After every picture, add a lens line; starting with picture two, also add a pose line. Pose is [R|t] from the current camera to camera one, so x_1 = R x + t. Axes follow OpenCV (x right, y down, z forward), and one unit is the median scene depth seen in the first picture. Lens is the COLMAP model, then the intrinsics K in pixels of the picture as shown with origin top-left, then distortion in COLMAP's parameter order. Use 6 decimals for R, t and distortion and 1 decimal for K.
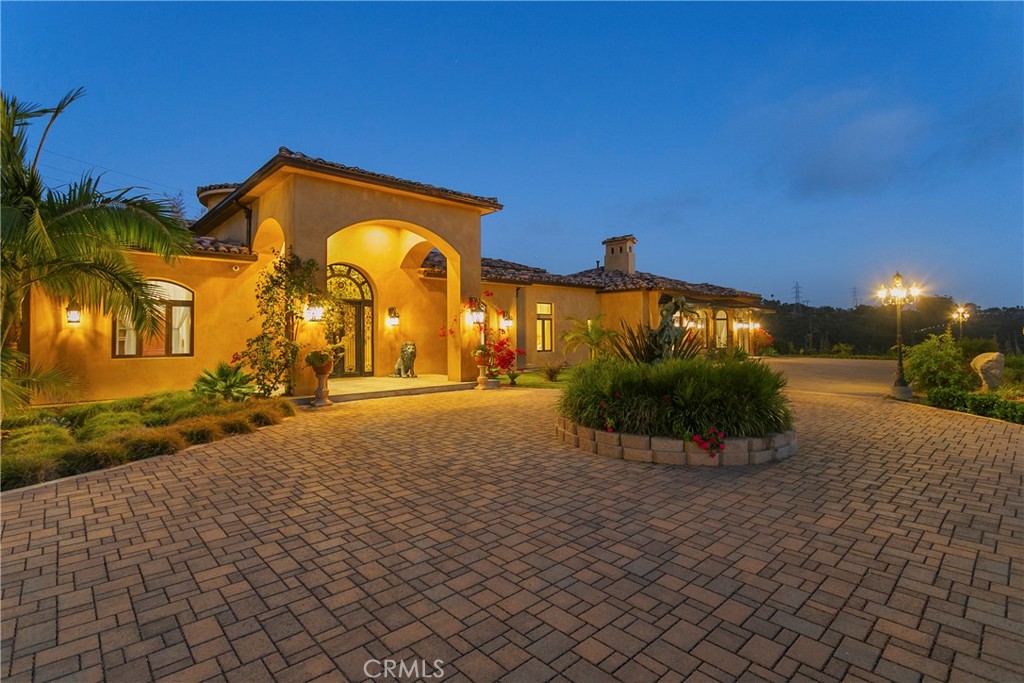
lens RADIAL K [[498.6, 0, 510.5], [0, 498.6, 325.5], [0, 0, 1]] dist [-0.007933, 0.000099]
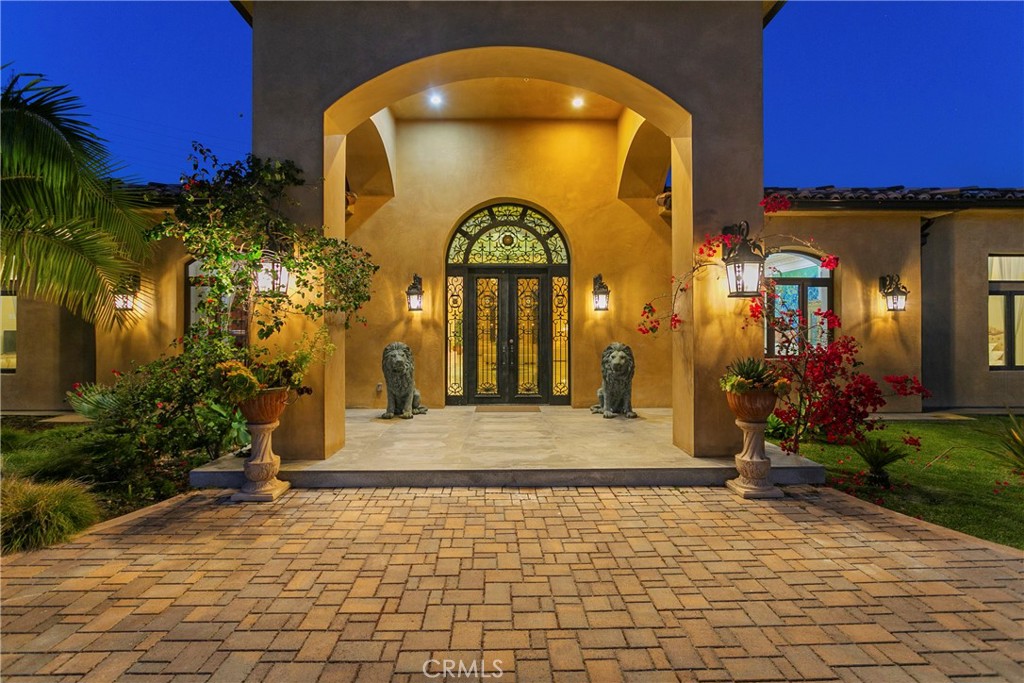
lens RADIAL K [[498.6, 0, 510.5], [0, 498.6, 325.5], [0, 0, 1]] dist [-0.007933, 0.000099]
pose [[0.748248, 0.000523, -0.663419, 0.038604], [0.009197, 0.999895, 0.011162, 0.009603], [0.663355, -0.014453, 0.748165, 0.567665]]
